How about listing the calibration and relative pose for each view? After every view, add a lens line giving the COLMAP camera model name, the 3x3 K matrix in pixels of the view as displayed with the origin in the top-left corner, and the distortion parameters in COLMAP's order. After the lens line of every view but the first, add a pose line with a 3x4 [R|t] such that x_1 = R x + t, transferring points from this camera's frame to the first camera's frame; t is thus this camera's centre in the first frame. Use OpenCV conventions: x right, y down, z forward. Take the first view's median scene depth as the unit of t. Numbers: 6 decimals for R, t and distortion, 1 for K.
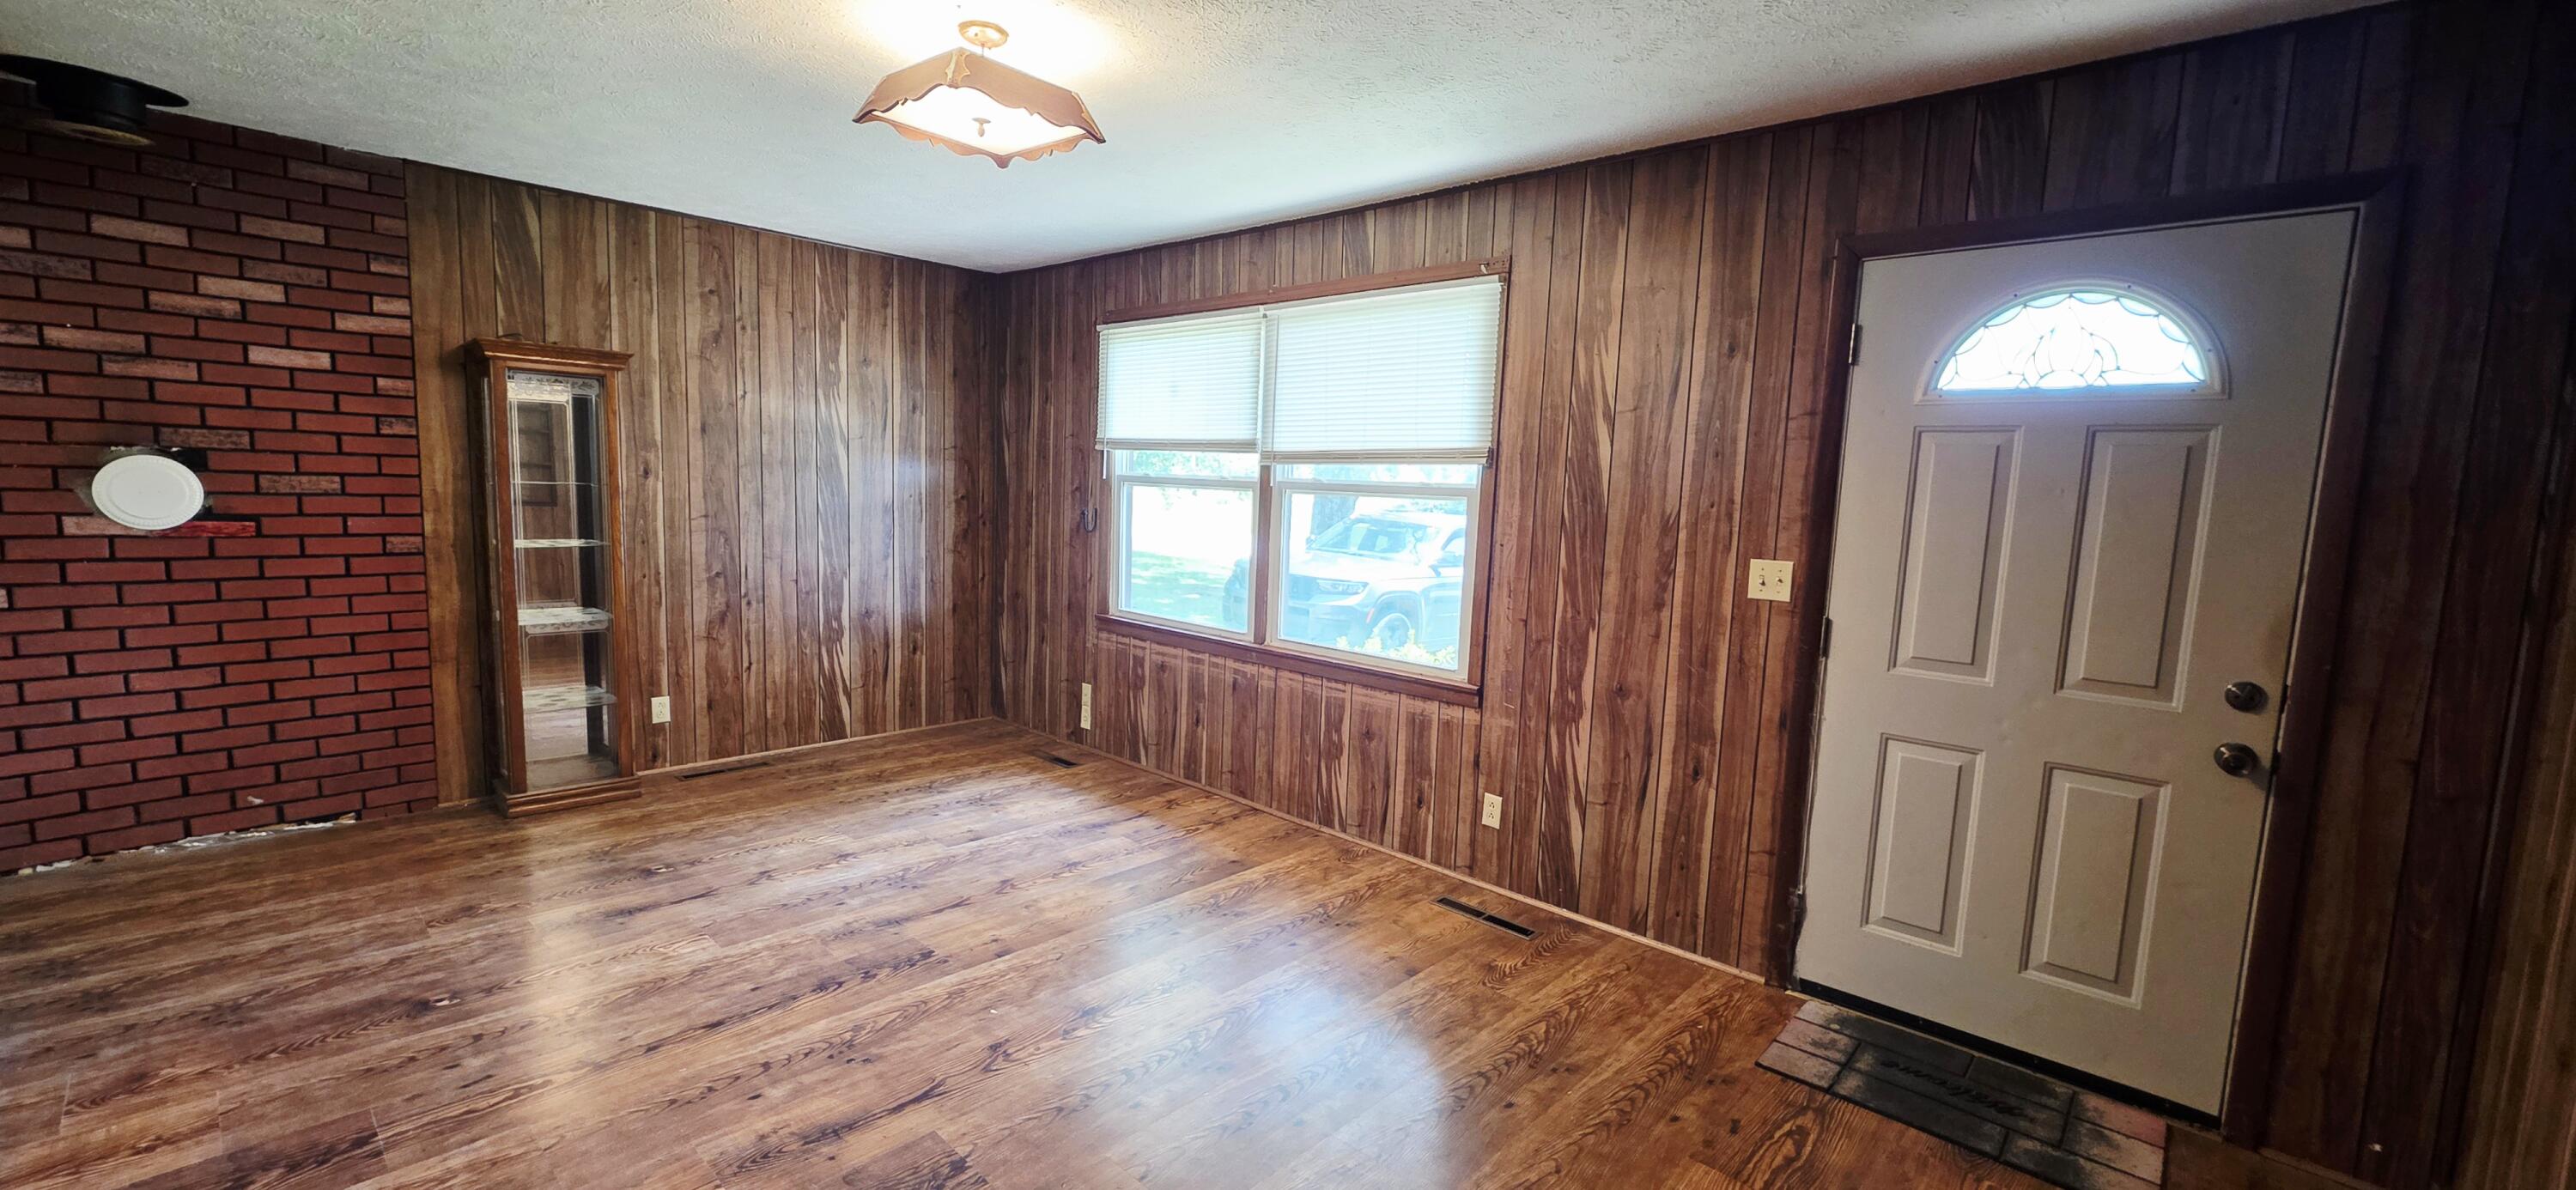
lens RADIAL K [[1022.9, 0, 1282.4], [0, 1022.9, 593.2], [0, 0, 1]] dist [0.000294, -0.000007]
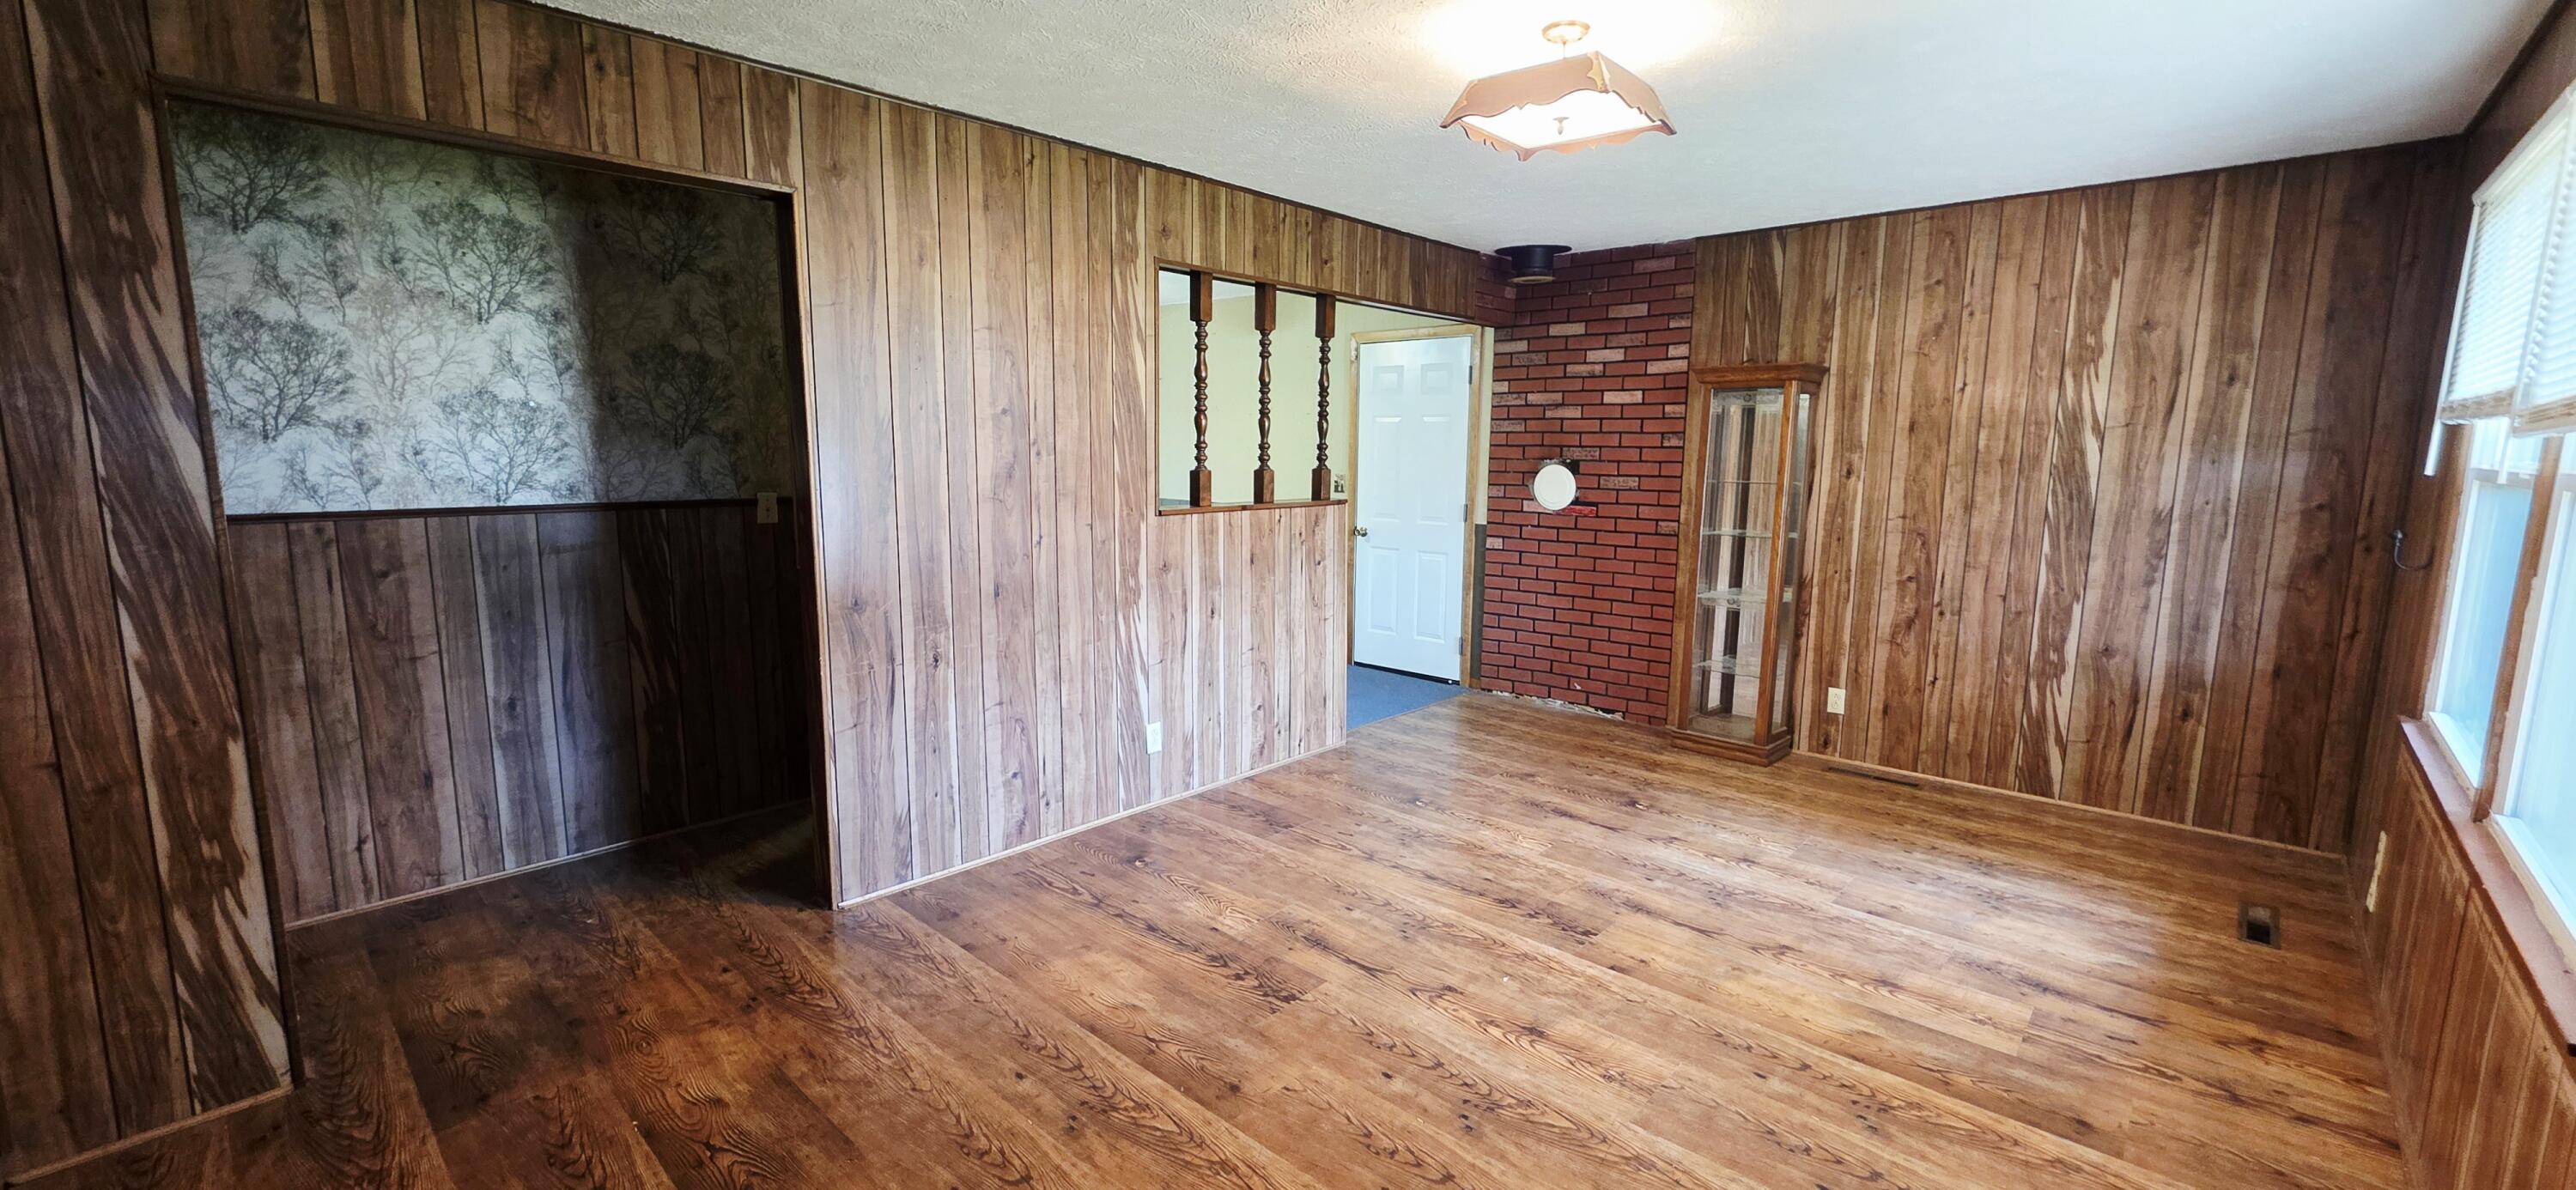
lens RADIAL K [[1022.9, 0, 1282.4], [0, 1022.9, 593.2], [0, 0, 1]] dist [0.000294, -0.000007]
pose [[-0.002048, 0.104496, -0.994523, 0.444275], [-0.116647, 0.987711, 0.104020, -0.039147], [0.993171, 0.116221, 0.010166, 0.443733]]
